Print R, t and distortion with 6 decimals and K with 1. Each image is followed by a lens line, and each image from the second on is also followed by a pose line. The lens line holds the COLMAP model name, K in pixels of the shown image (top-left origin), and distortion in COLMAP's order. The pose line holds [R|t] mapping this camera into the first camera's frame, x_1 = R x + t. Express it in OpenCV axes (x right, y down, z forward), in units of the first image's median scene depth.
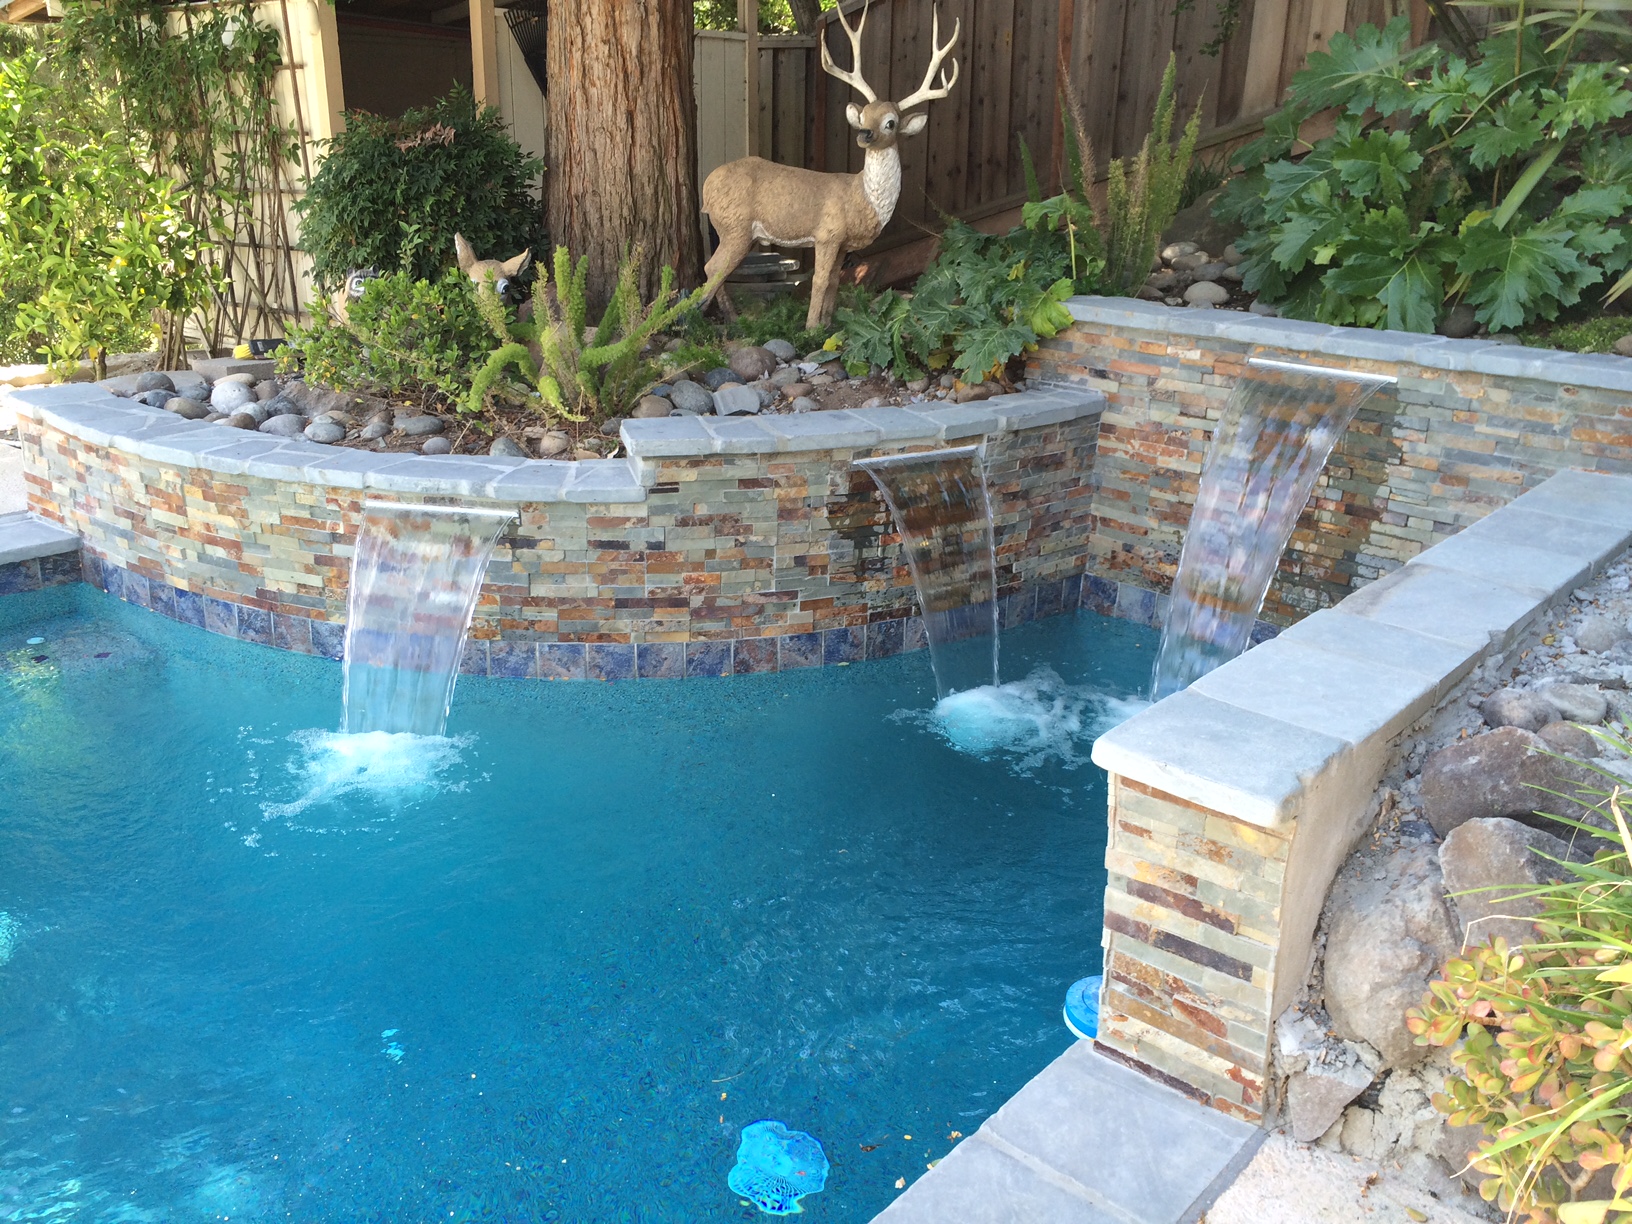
lens RADIAL K [[1387.2, 0, 816.0], [0, 1387.2, 612.0], [0, 0, 1]] dist [0.076627, -0.110580]
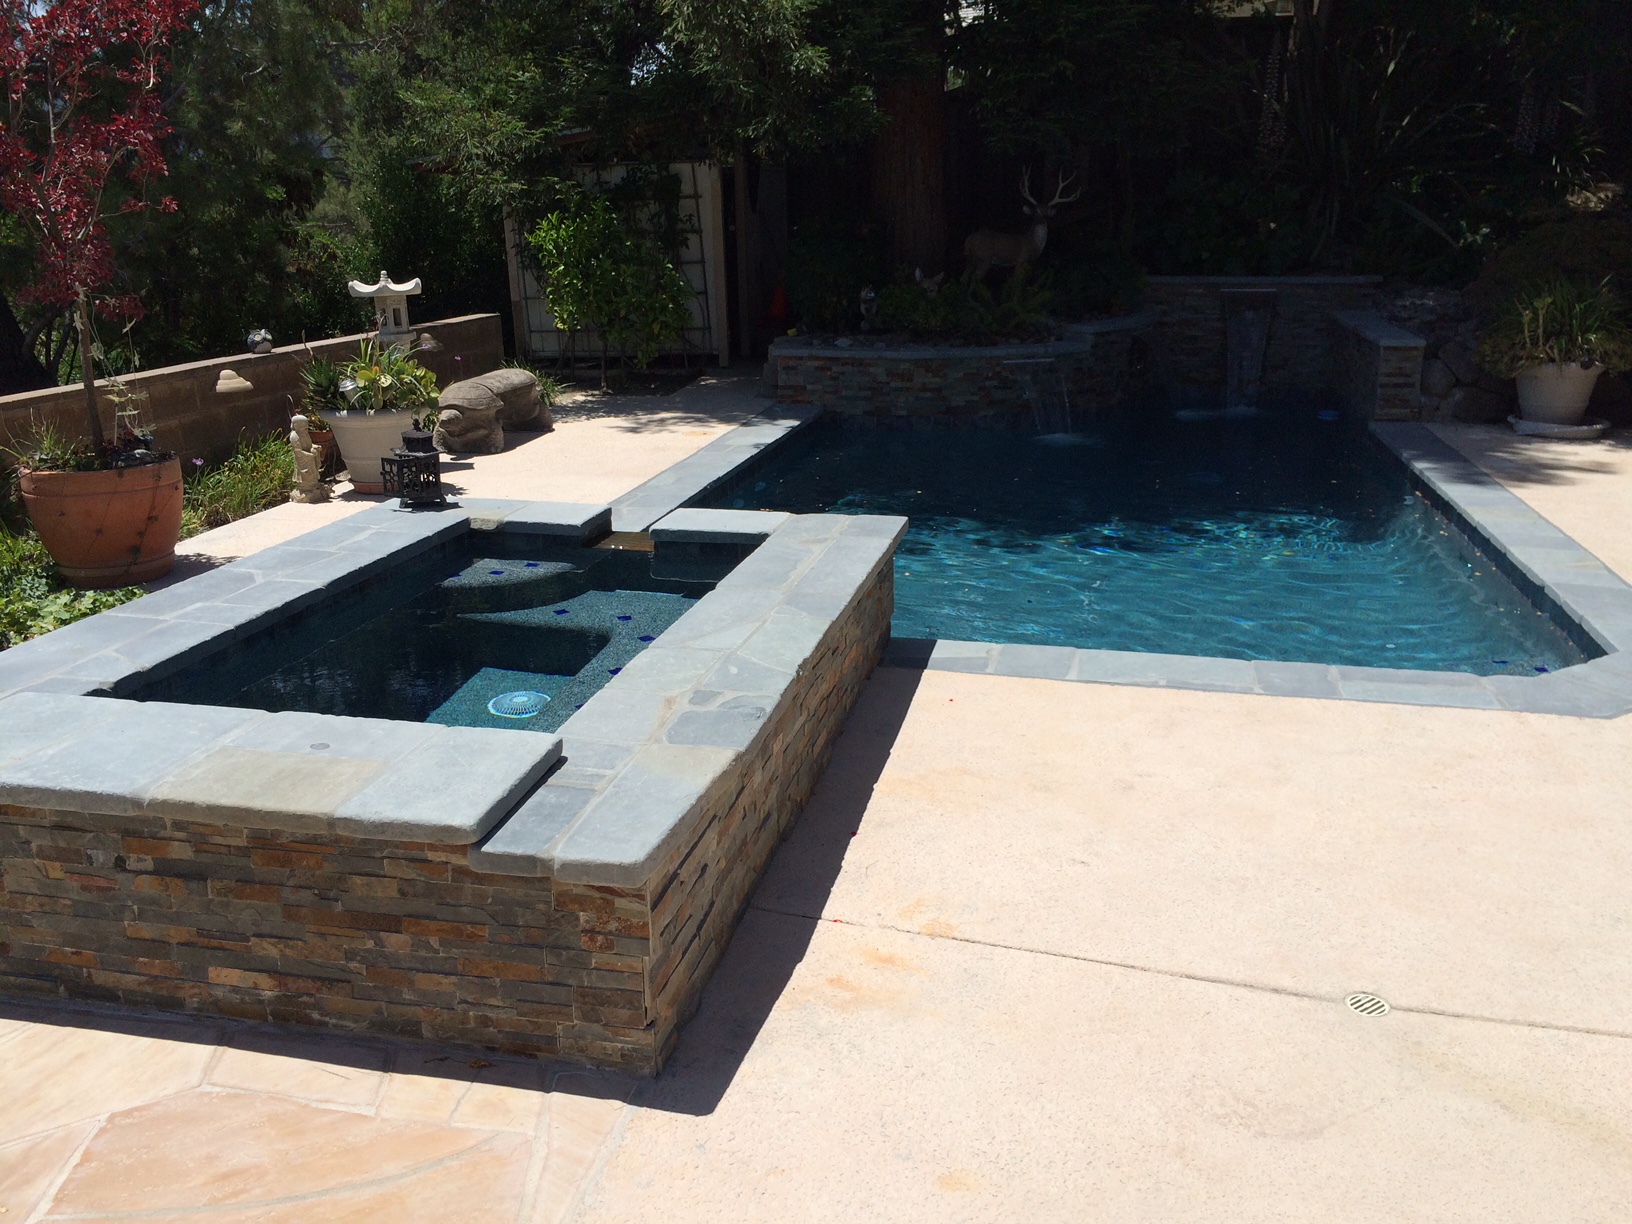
lens RADIAL K [[1387.2, 0, 816.0], [0, 1387.2, 612.0], [0, 0, 1]] dist [0.076627, -0.110580]
pose [[0.868453, -0.169671, 0.465834, -1.711346], [0.194009, 0.980990, -0.004383, 0.290313], [-0.456235, 0.094183, 0.884861, -0.989329]]
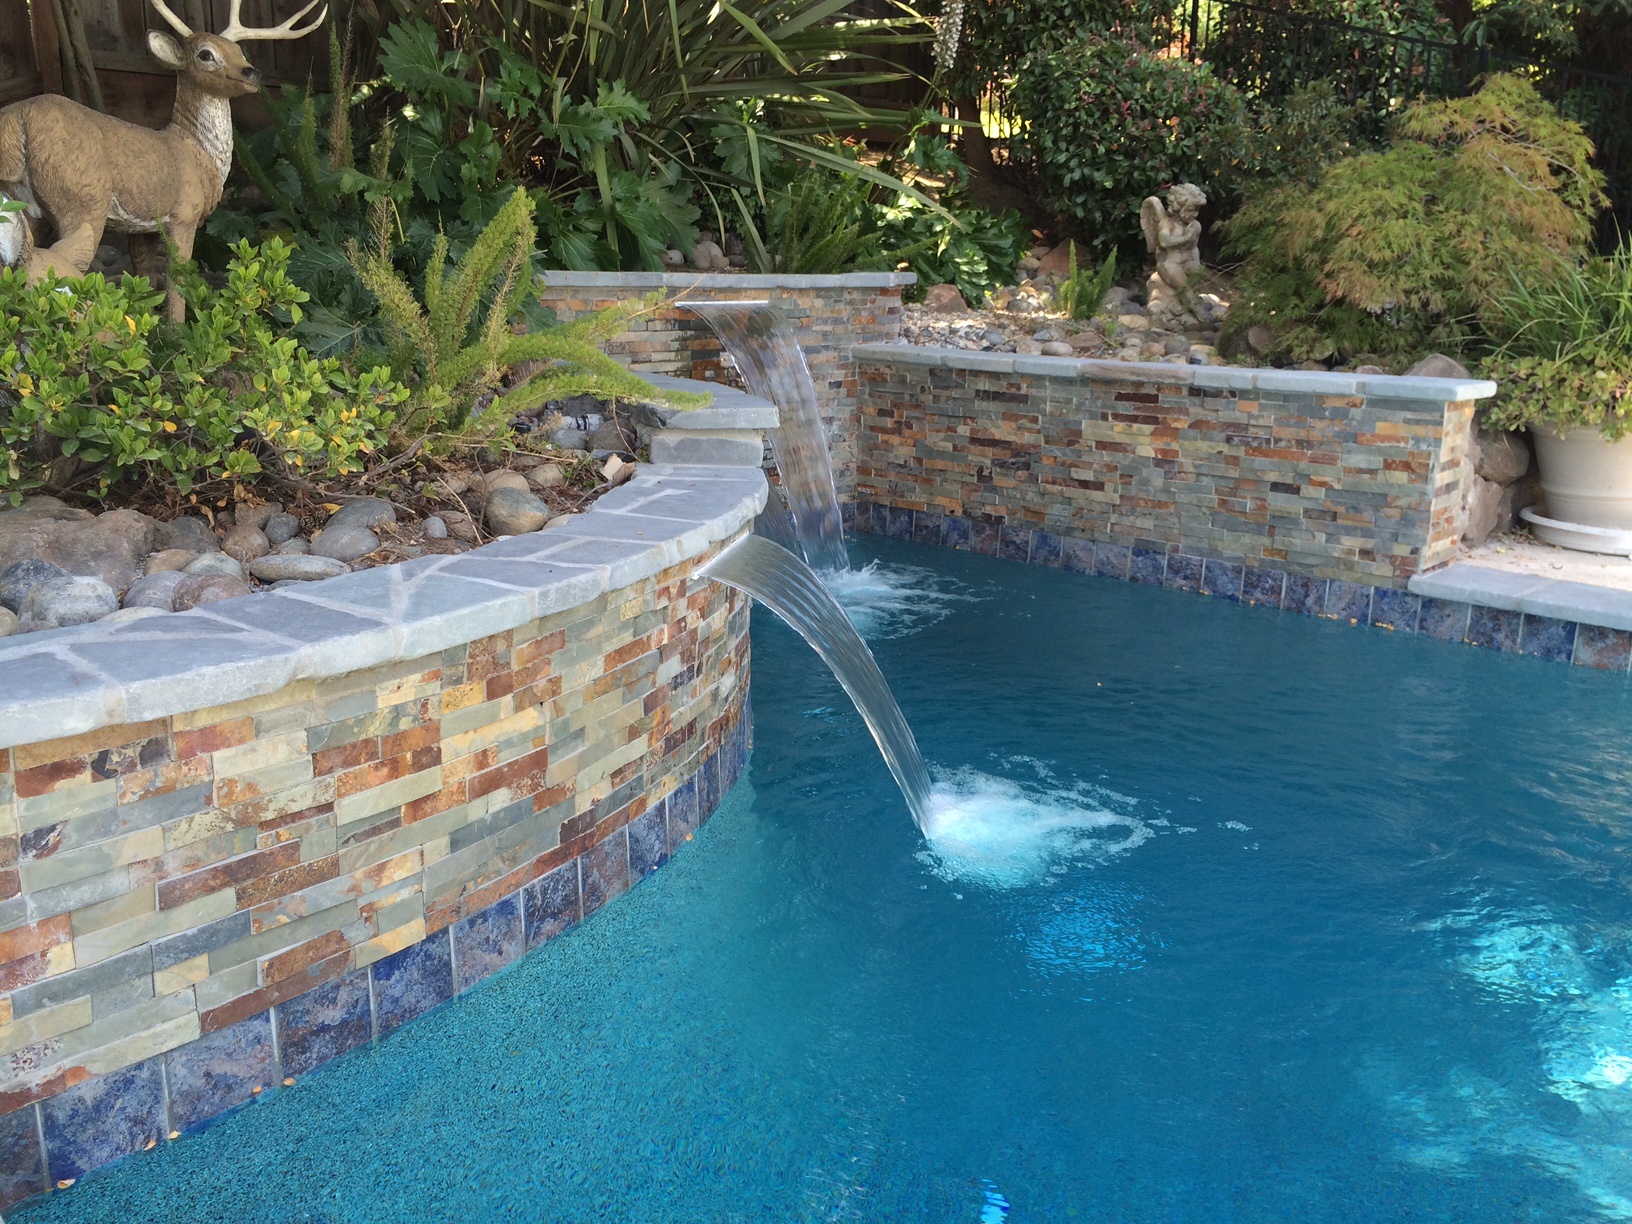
lens RADIAL K [[1387.2, 0, 816.0], [0, 1387.2, 612.0], [0, 0, 1]] dist [0.076627, -0.110580]
pose [[0.053835, -0.267333, 0.962099, -0.824405], [0.329978, 0.914131, 0.235541, -0.171142], [-0.942452, 0.304791, 0.137426, 0.767527]]
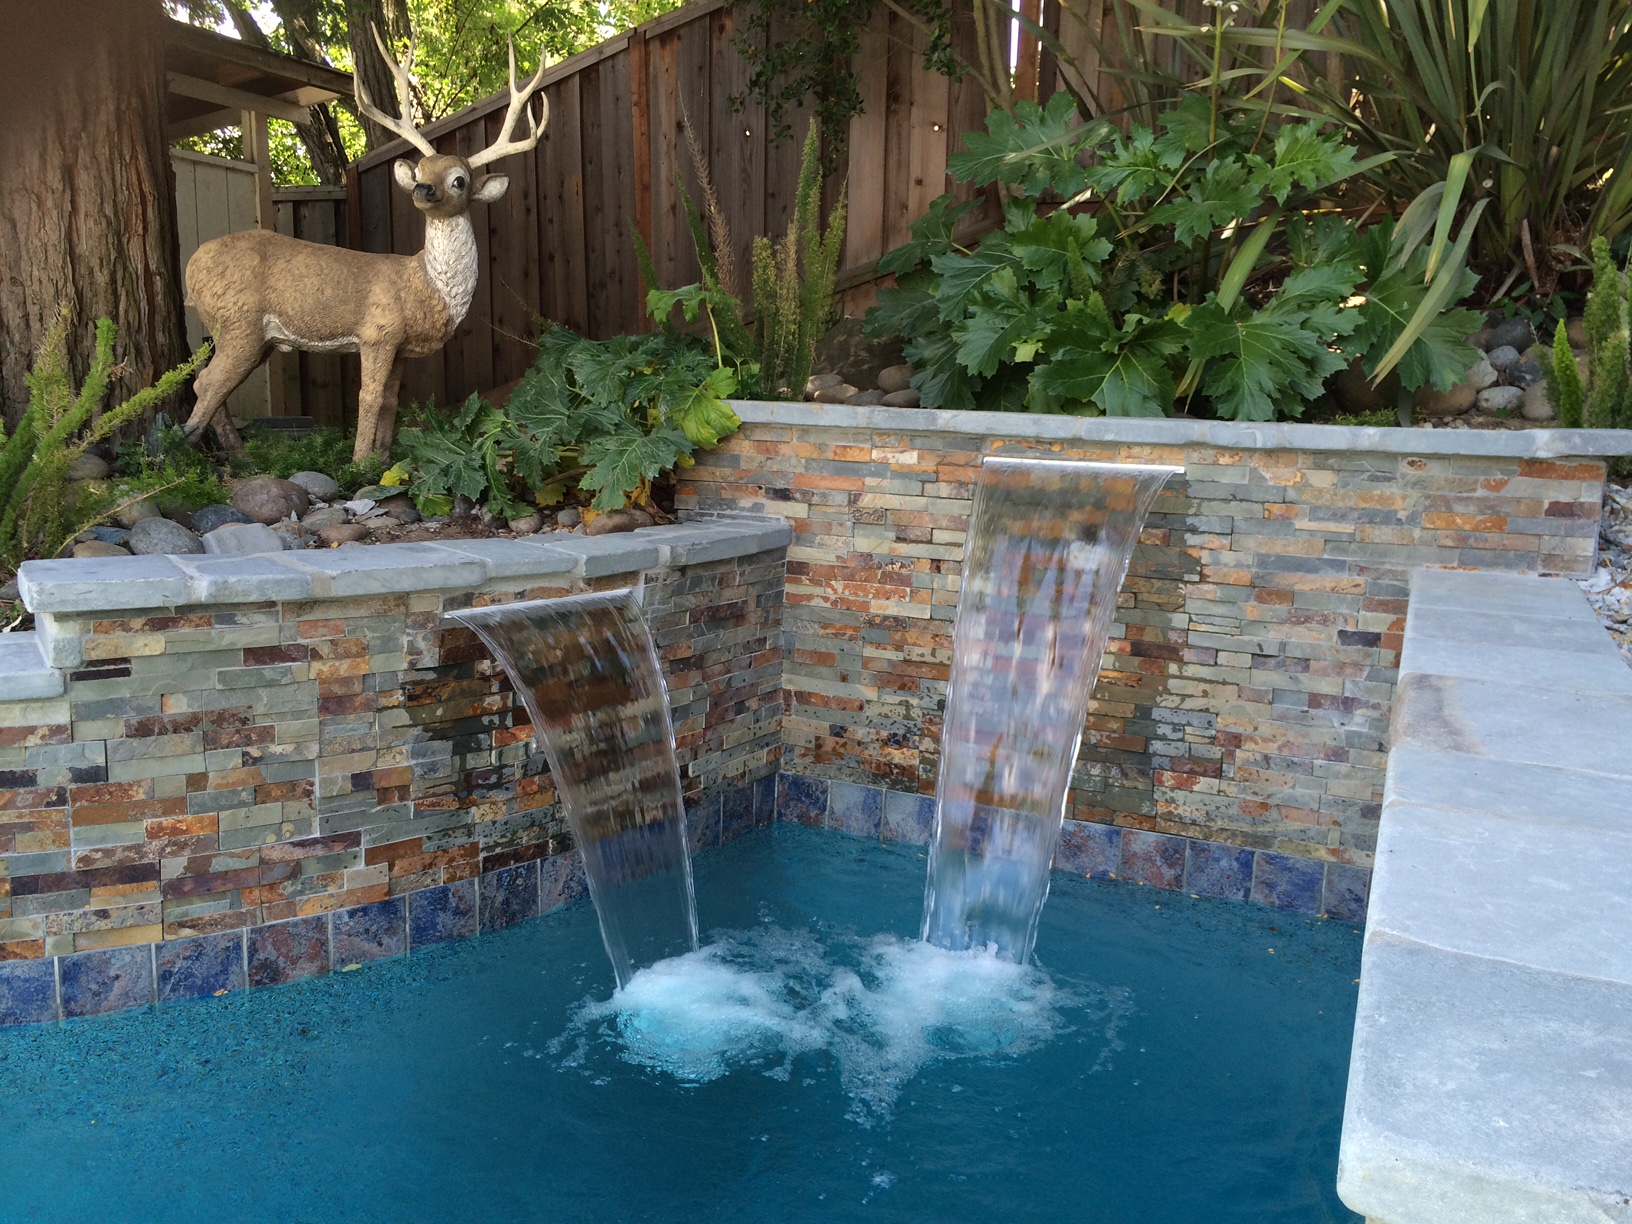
lens RADIAL K [[1443.0, 0, 809.5], [0, 1443.0, 602.2], [0, 0, 1]] dist [0.087734, -0.130597]
pose [[0.955236, -0.050778, 0.291455, -0.005341], [0.100056, 0.982557, -0.156748, 0.004773], [-0.278412, 0.178893, 0.943654, 0.299503]]
